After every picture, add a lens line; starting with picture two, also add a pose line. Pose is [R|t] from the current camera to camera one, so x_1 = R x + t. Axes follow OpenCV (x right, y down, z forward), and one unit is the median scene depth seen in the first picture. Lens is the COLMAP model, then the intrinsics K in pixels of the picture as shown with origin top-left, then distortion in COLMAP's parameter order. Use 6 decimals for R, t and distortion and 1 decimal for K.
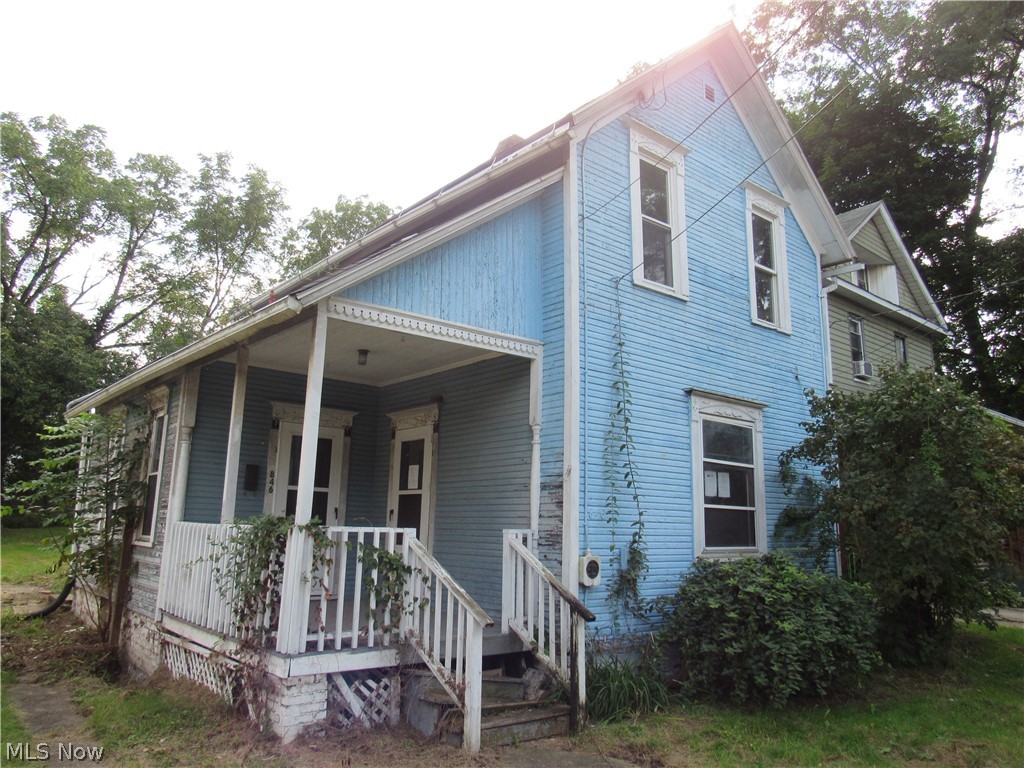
lens RADIAL K [[710.4, 0, 512.0], [0, 710.4, 384.0], [0, 0, 1]] dist [-0.049157, 0.003364]
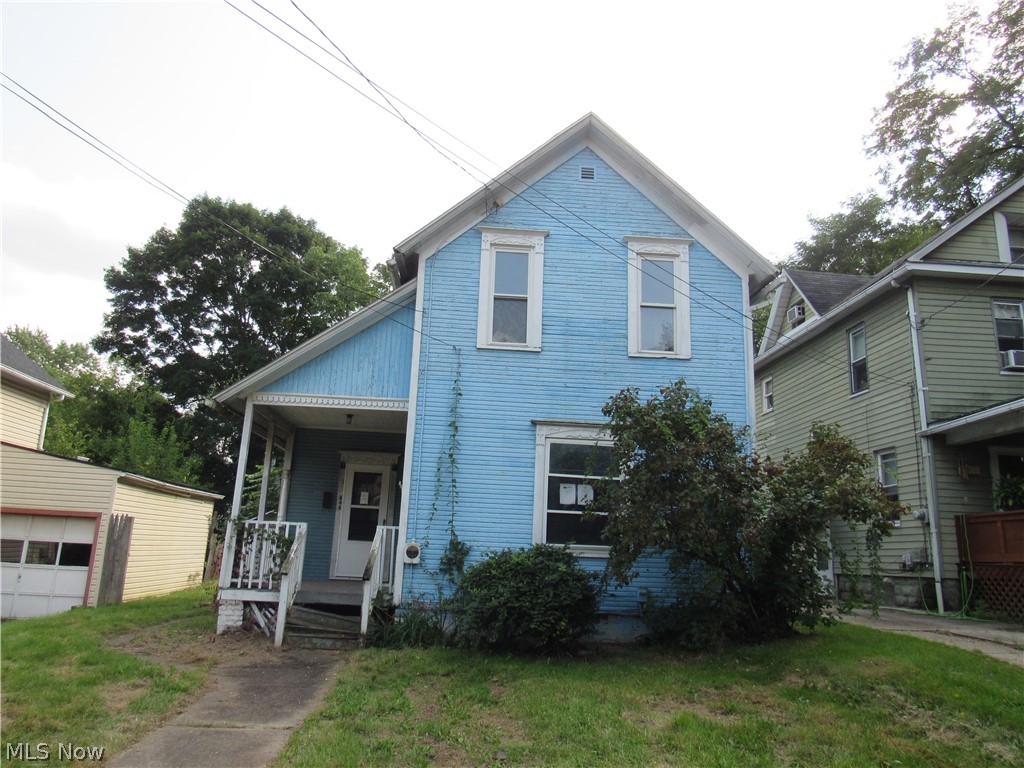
lens RADIAL K [[710.4, 0, 512.0], [0, 710.4, 384.0], [0, 0, 1]] dist [-0.049157, 0.003364]
pose [[0.834670, -0.116902, -0.538201, 0.983727], [0.089056, 0.993001, -0.077575, 0.040838], [0.543503, 0.016819, 0.839239, -0.115162]]
